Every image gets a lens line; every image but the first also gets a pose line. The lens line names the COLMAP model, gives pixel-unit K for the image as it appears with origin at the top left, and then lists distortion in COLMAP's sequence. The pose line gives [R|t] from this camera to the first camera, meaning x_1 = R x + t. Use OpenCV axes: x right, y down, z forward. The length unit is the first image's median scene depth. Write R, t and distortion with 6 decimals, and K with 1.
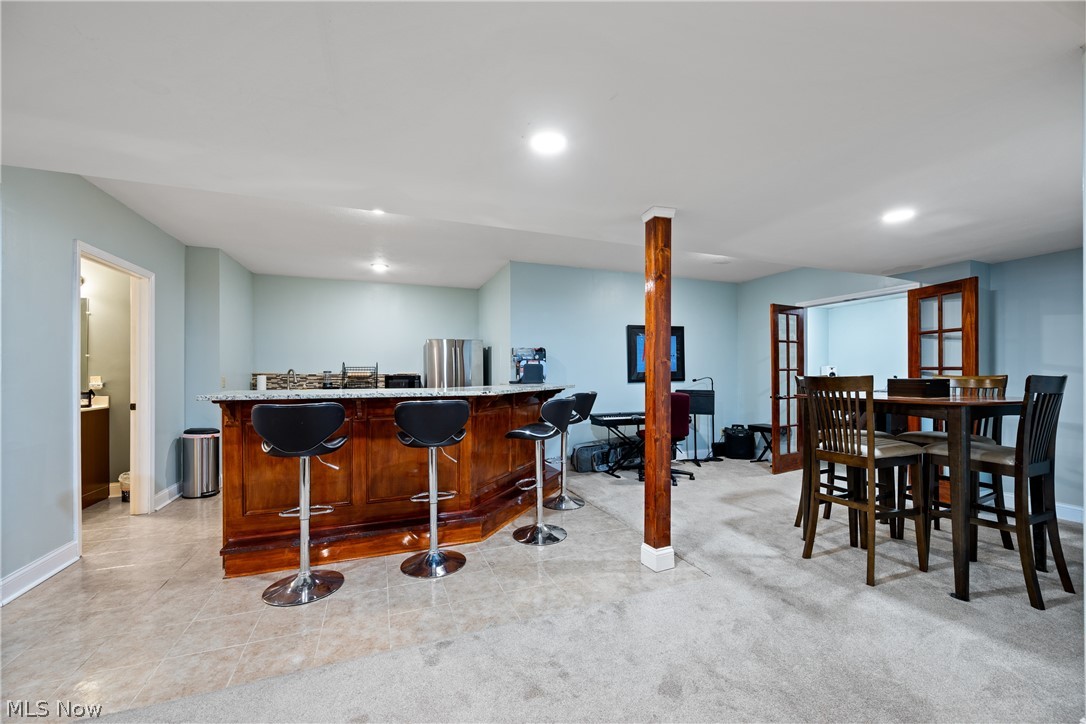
lens RADIAL K [[431.5, 0, 544.2], [0, 431.5, 367.1], [0, 0, 1]] dist [0.000952, 0.000057]
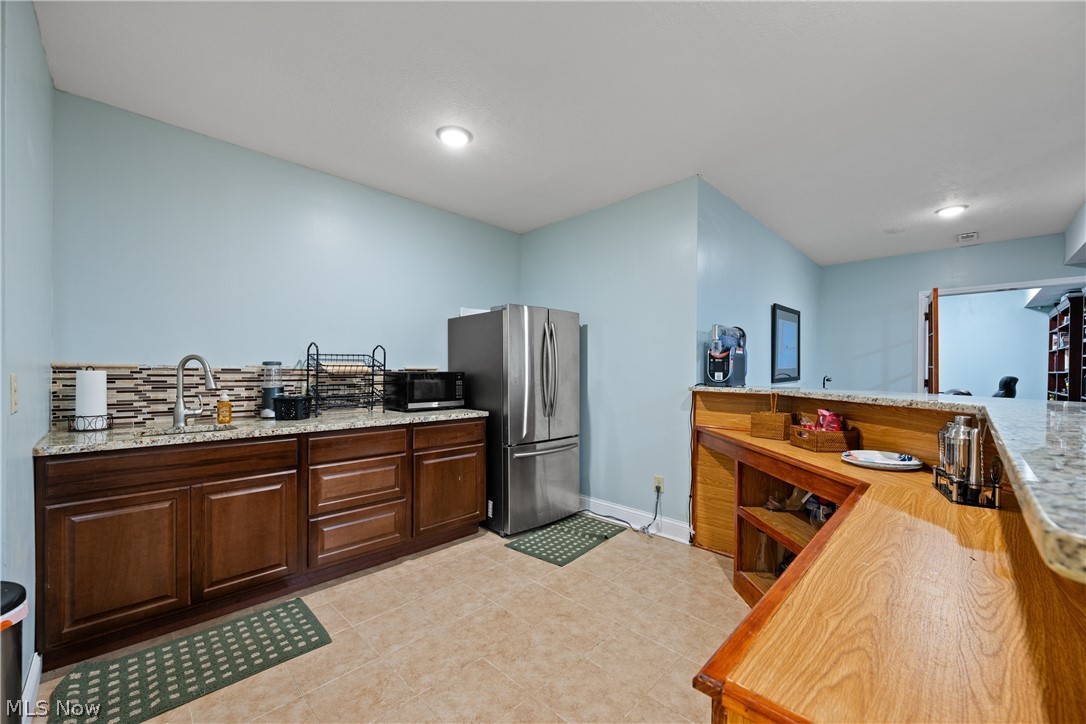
lens RADIAL K [[431.5, 0, 544.2], [0, 431.5, 367.1], [0, 0, 1]] dist [0.000952, 0.000057]
pose [[0.912733, 0.011390, 0.408397, -0.428986], [-0.014641, 0.999881, 0.004834, 0.008781], [-0.408294, -0.010391, 0.912791, 0.479718]]
